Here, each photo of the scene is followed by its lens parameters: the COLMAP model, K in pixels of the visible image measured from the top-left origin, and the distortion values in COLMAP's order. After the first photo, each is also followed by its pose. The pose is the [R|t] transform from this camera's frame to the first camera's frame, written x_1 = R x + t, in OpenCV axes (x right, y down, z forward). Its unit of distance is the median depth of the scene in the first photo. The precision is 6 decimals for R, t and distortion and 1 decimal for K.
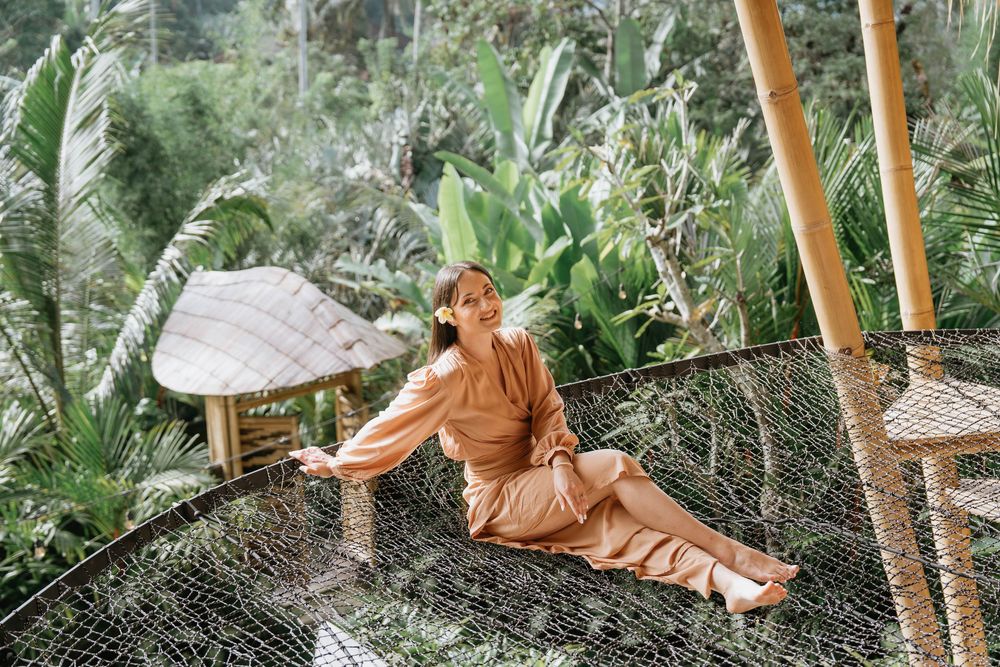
lens RADIAL K [[1238.7, 0, 499.5], [0, 1238.7, 338.4], [0, 0, 1]] dist [0.168592, 0.000000]
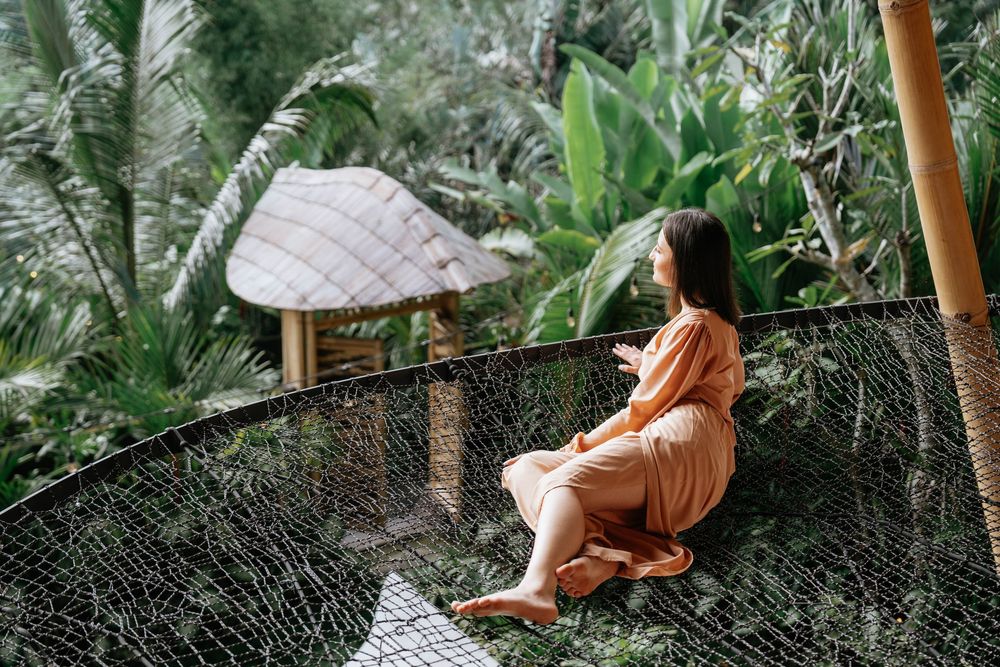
lens RADIAL K [[1447.9, 0, 504.4], [0, 1447.9, 330.4], [0, 0, 1]] dist [0.231133, 0.000000]
pose [[0.991698, 0.074079, -0.105108, 0.031498], [-0.068750, 0.996201, 0.053449, -0.005210], [0.108669, -0.045779, 0.993023, -0.010500]]
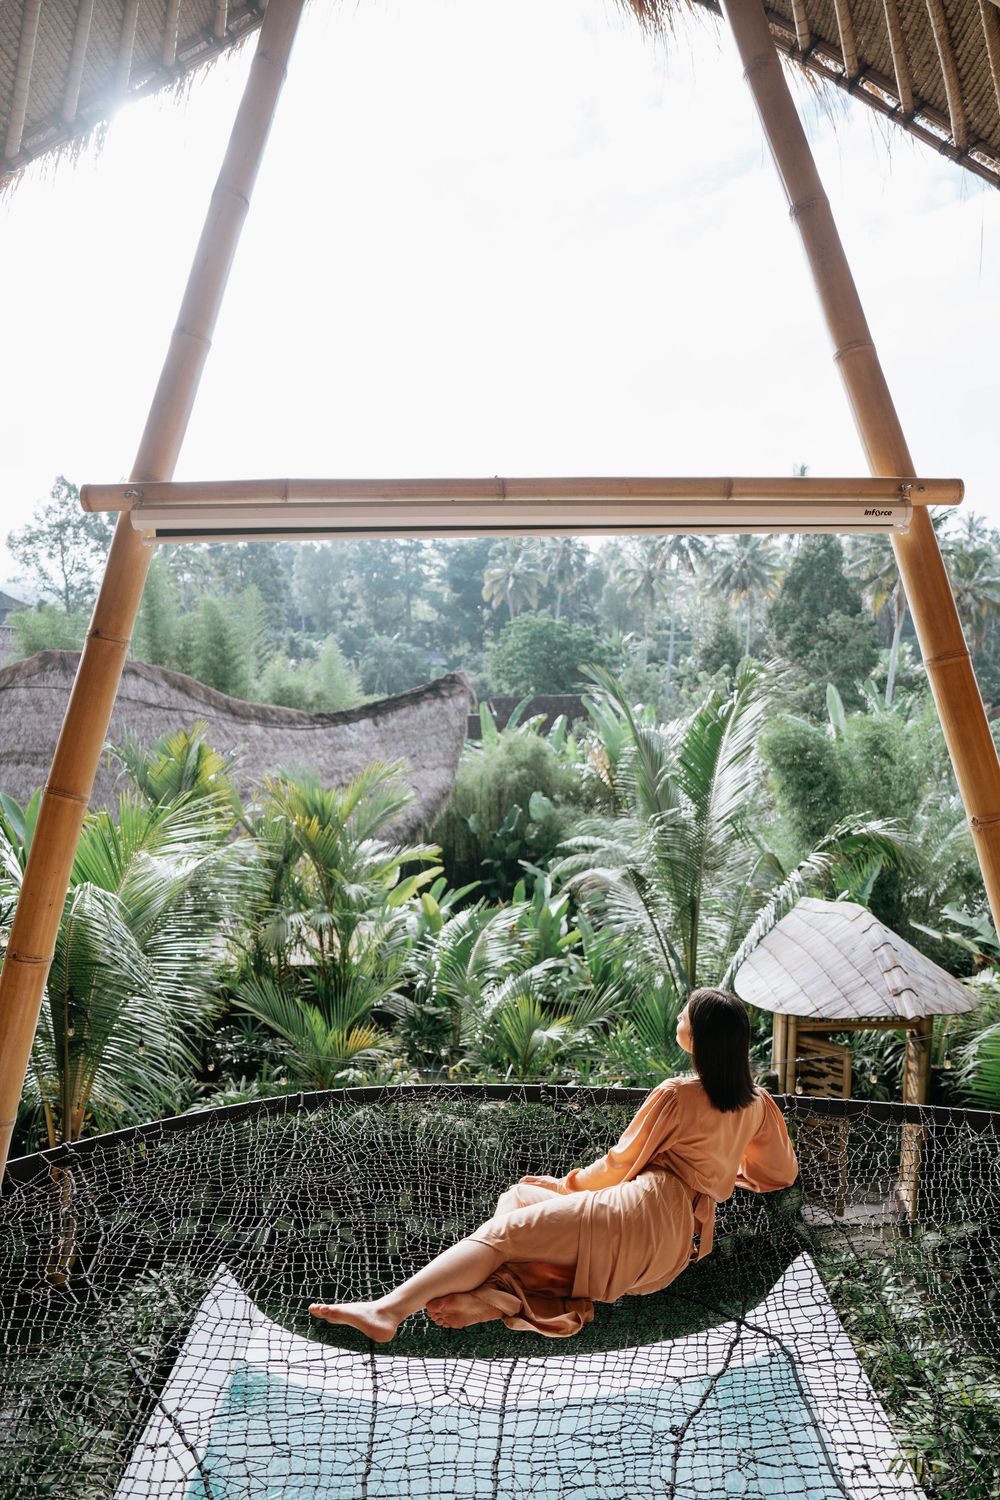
lens RADIAL K [[1089.2, 0, 496.8], [0, 1089.2, 760.3], [0, 0, 1]] dist [-0.053854, 0.003052]
pose [[0.759528, 0.085967, -0.644769, 0.177984], [-0.182903, 0.979461, -0.084865, -0.044071], [0.624231, 0.182387, 0.759652, 0.082325]]
